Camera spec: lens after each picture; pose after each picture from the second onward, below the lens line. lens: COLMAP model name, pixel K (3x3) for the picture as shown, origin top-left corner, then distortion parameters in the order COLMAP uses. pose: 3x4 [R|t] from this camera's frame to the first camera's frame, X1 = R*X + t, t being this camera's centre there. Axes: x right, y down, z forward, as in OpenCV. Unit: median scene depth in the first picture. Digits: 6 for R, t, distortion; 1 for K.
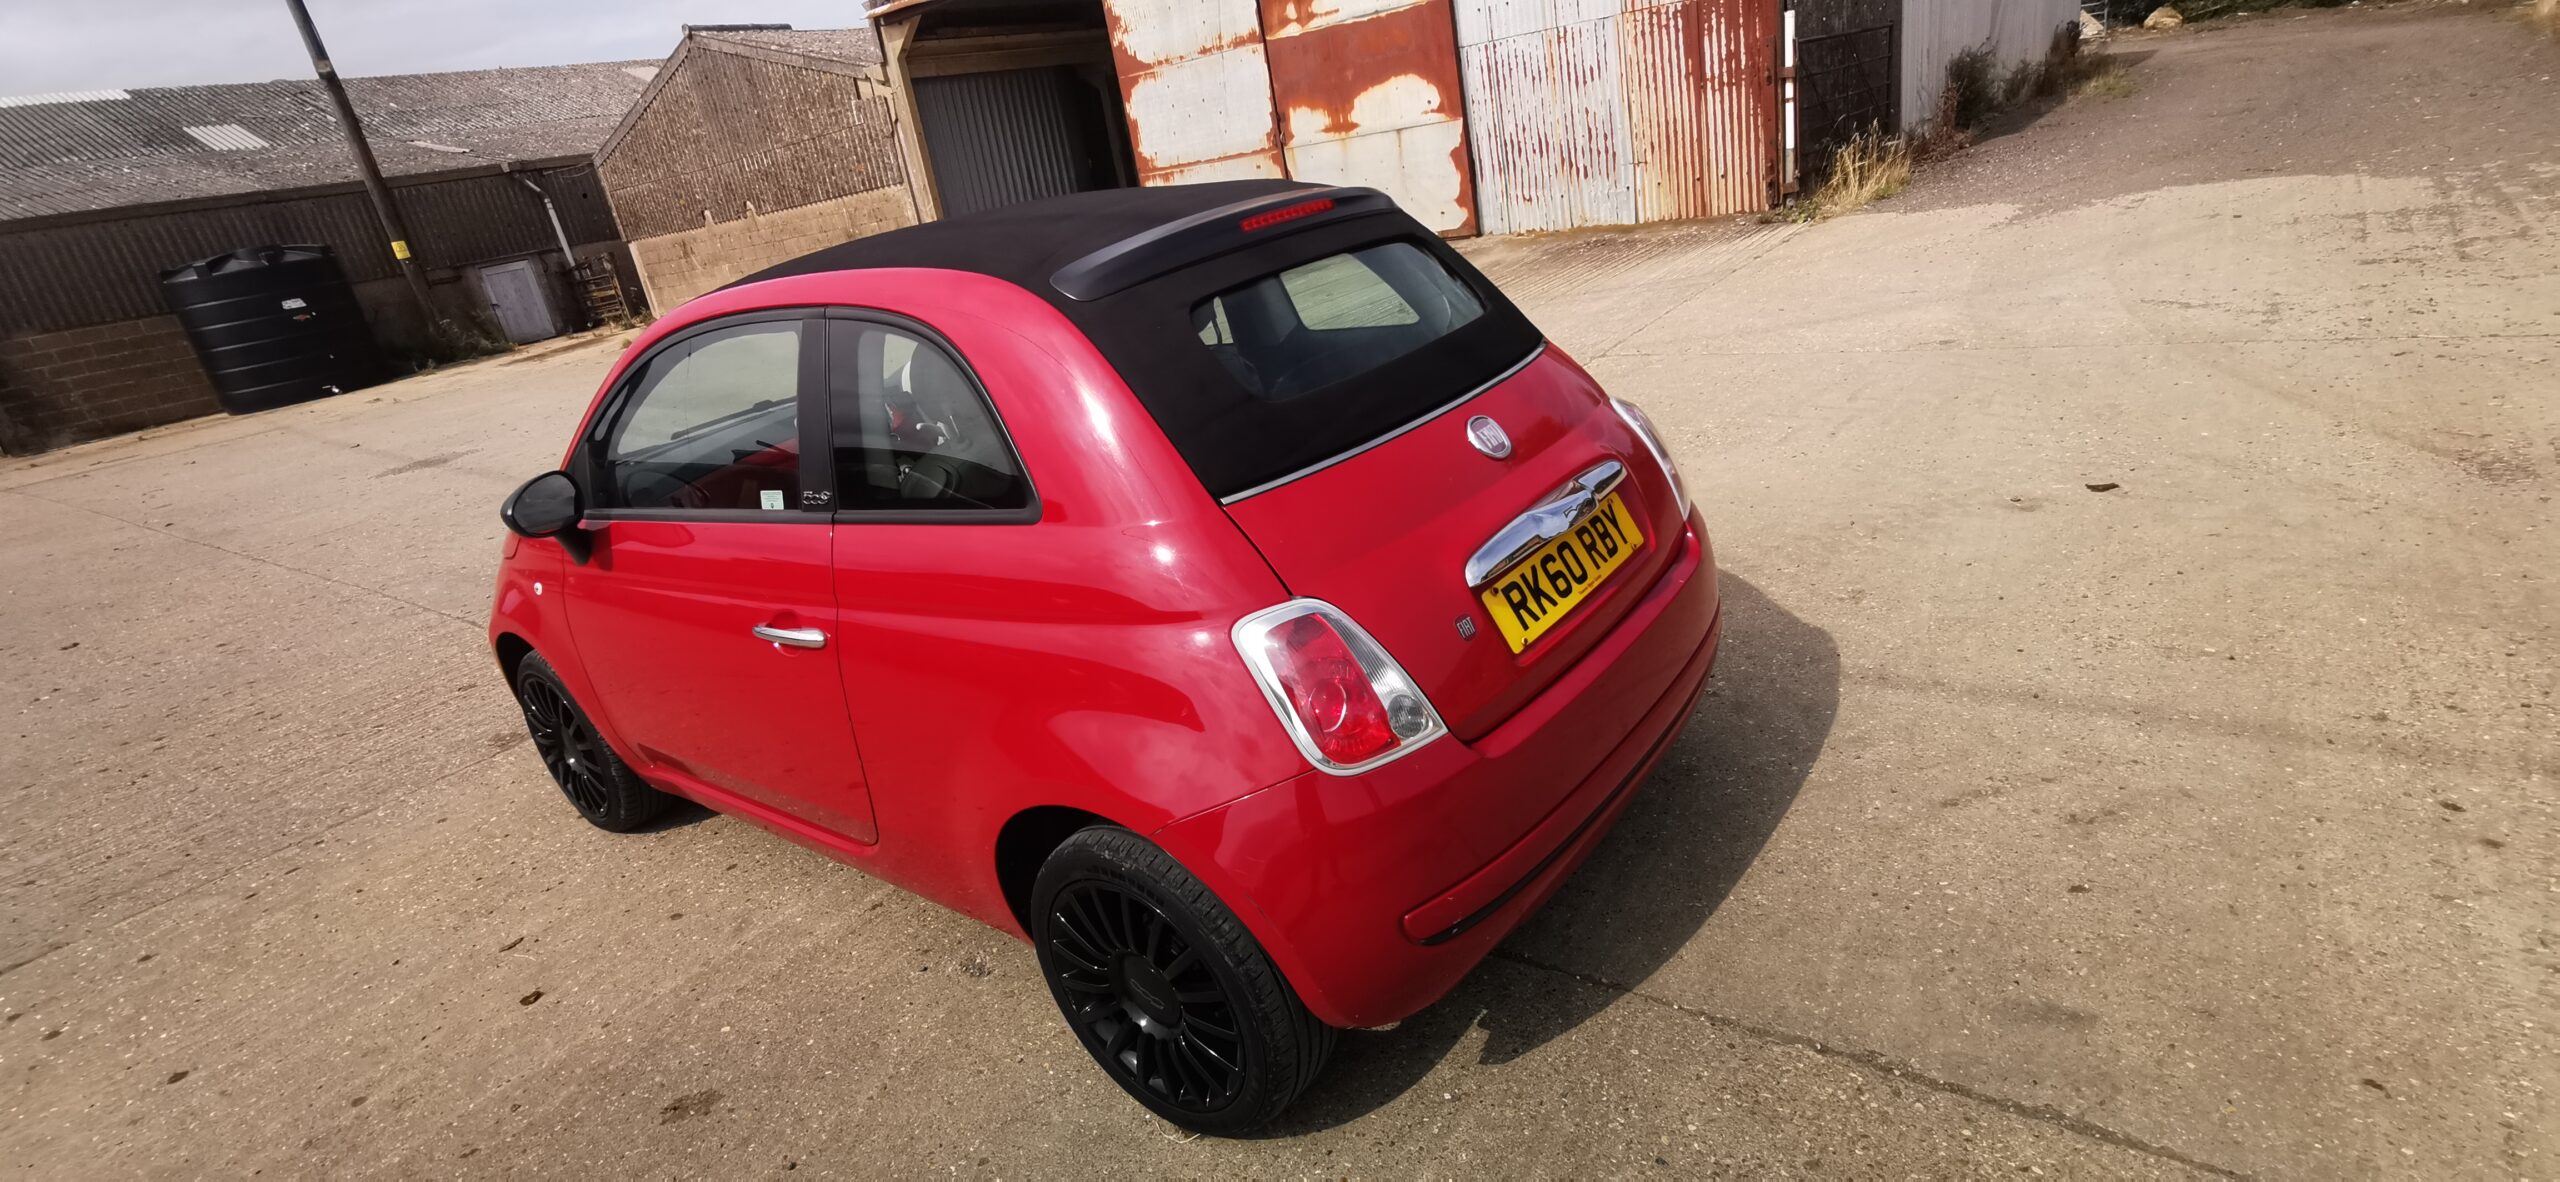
lens RADIAL K [[1239.4, 0, 1279.5], [0, 1239.4, 596.9], [0, 0, 1]] dist [-0.013330, 0.014823]
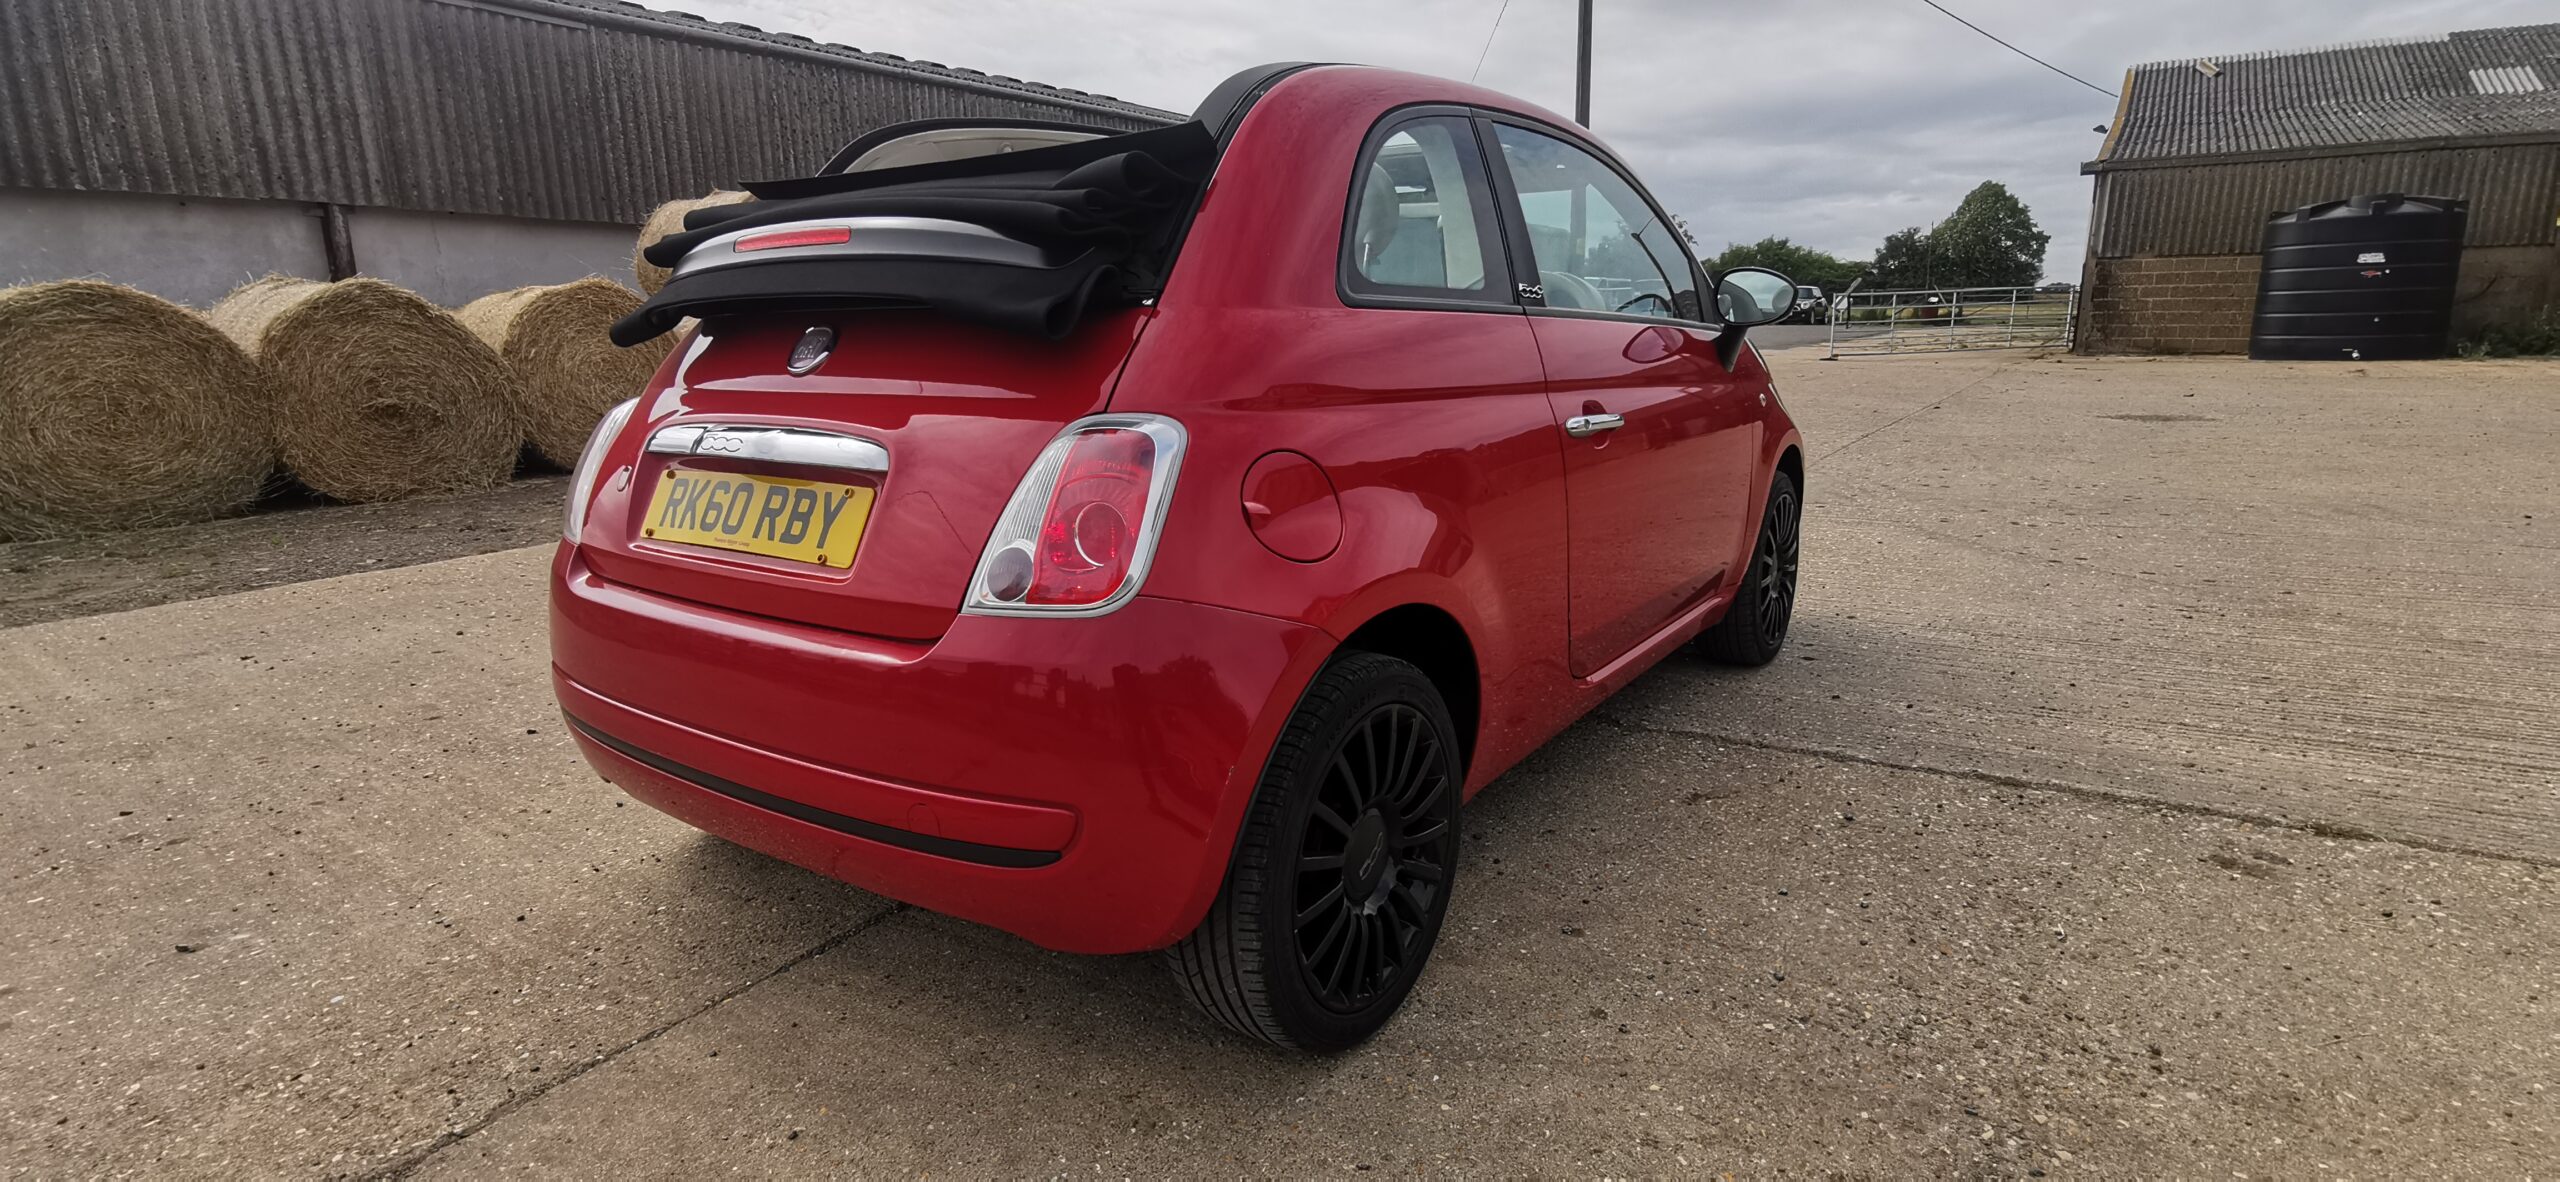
lens RADIAL K [[1239.4, 0, 1271.4], [0, 1239.4, 595.1], [0, 0, 1]] dist [-0.013330, 0.014823]
pose [[0.052052, 0.379962, -0.923536, 0.763313], [-0.349360, 0.873282, 0.339596, -0.280517], [0.935542, 0.304969, 0.178200, 0.883441]]
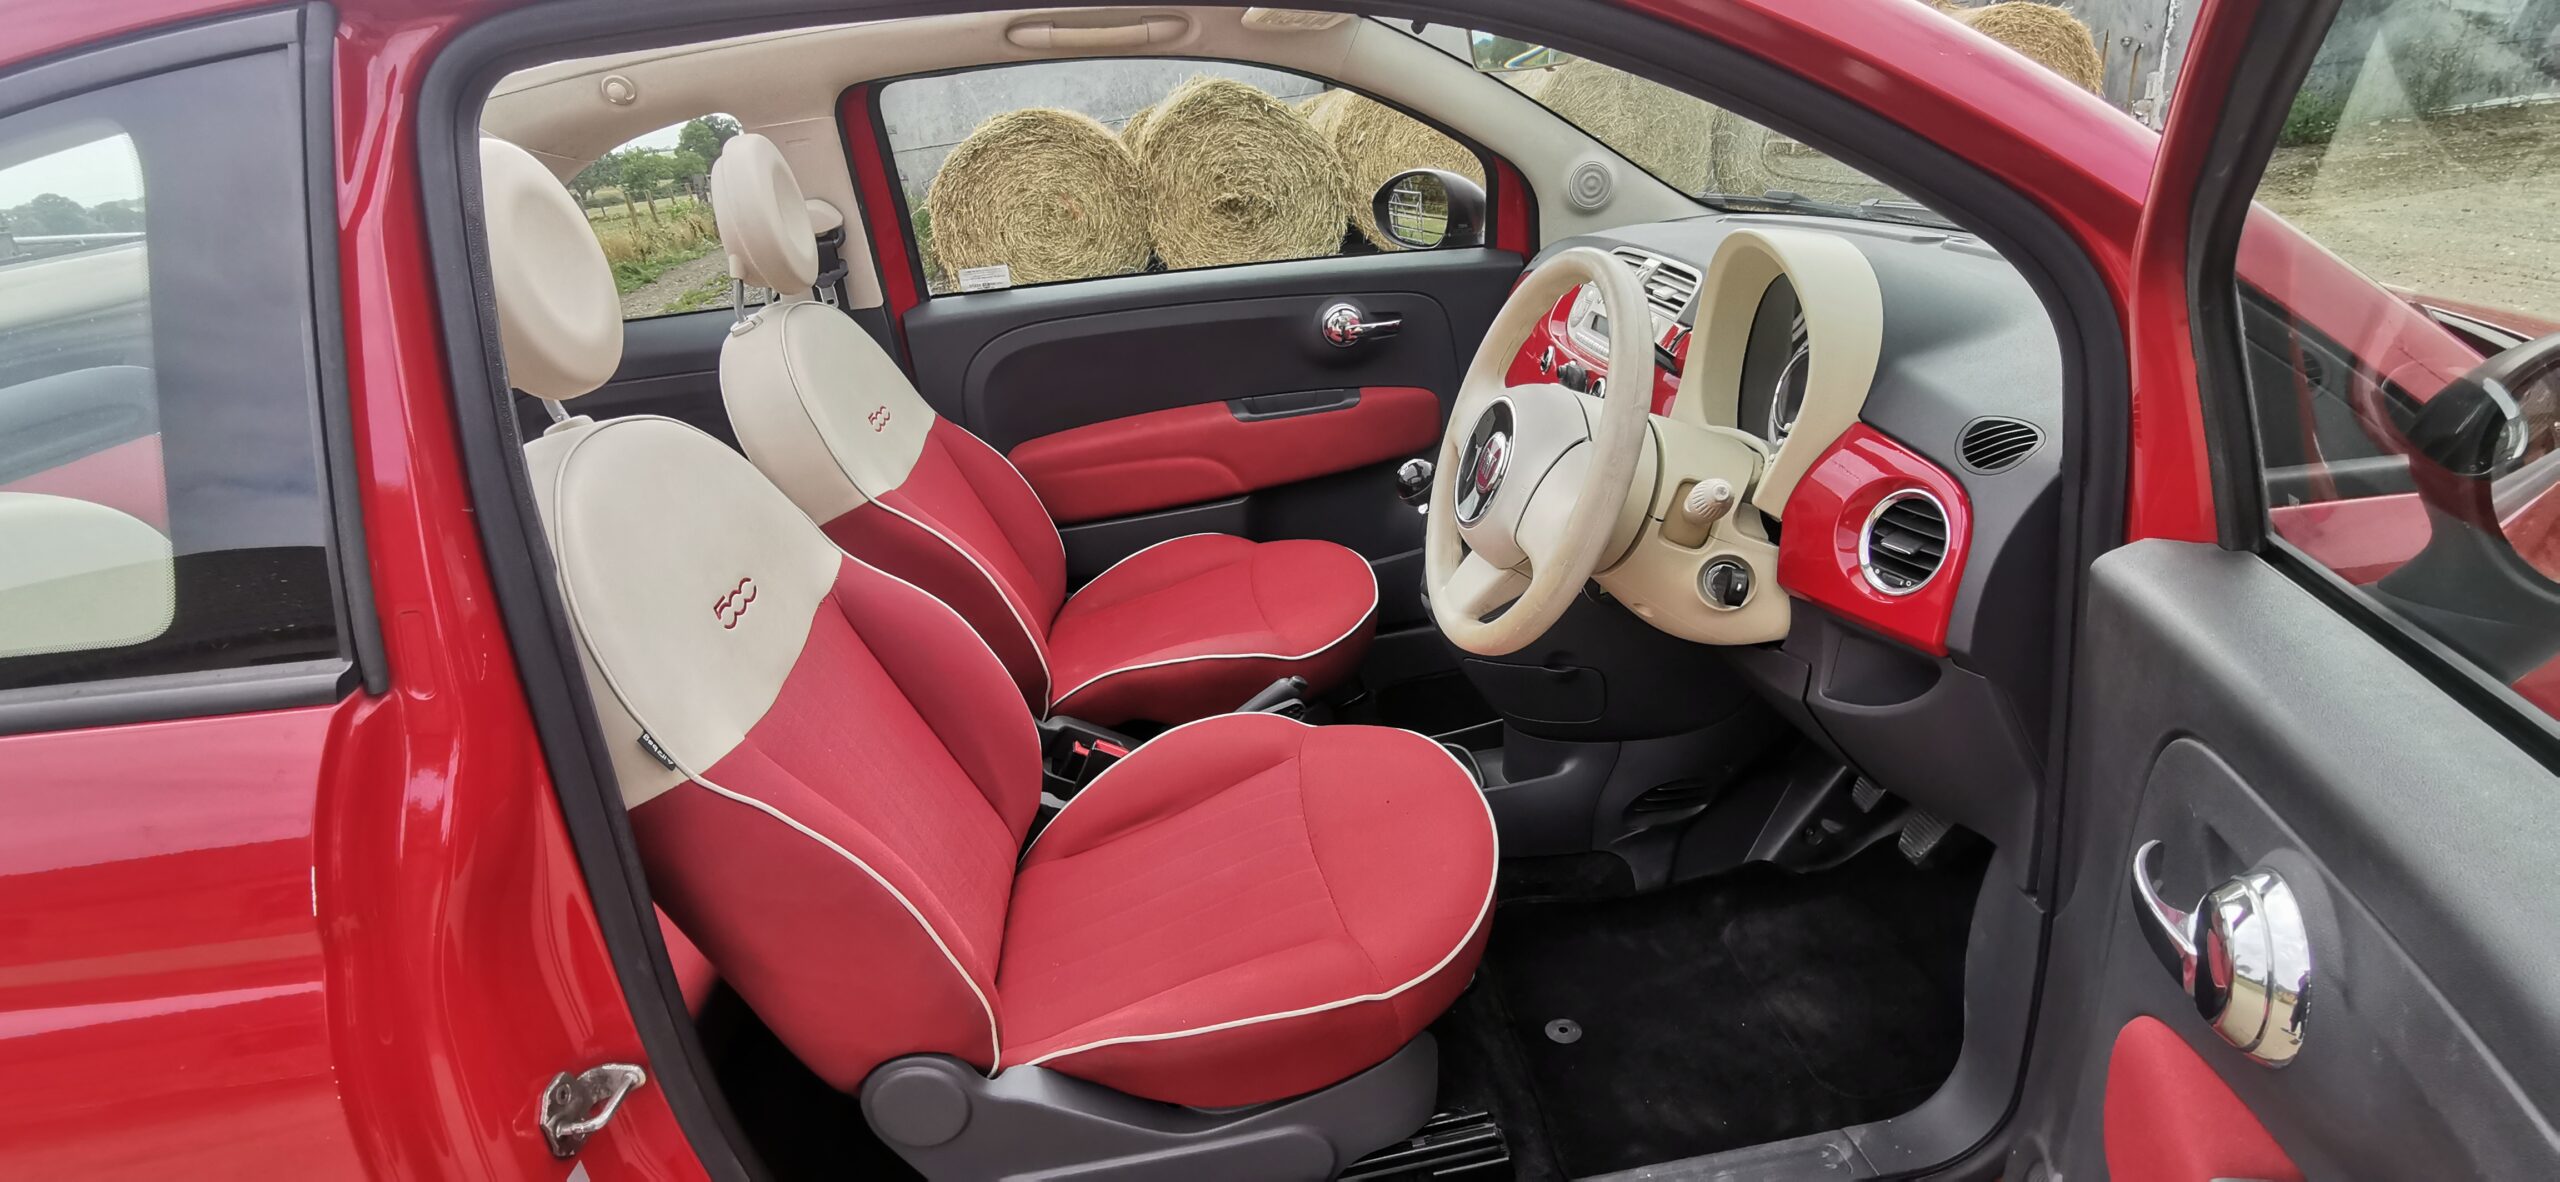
lens RADIAL K [[1239.4, 0, 1262.3], [0, 1239.4, 581.5], [0, 0, 1]] dist [-0.013330, 0.014823]
pose [[-0.690774, 0.487709, -0.533827, 0.048859], [-0.023166, 0.722970, 0.690491, -0.416560], [0.722700, 0.489340, -0.488111, 1.324816]]
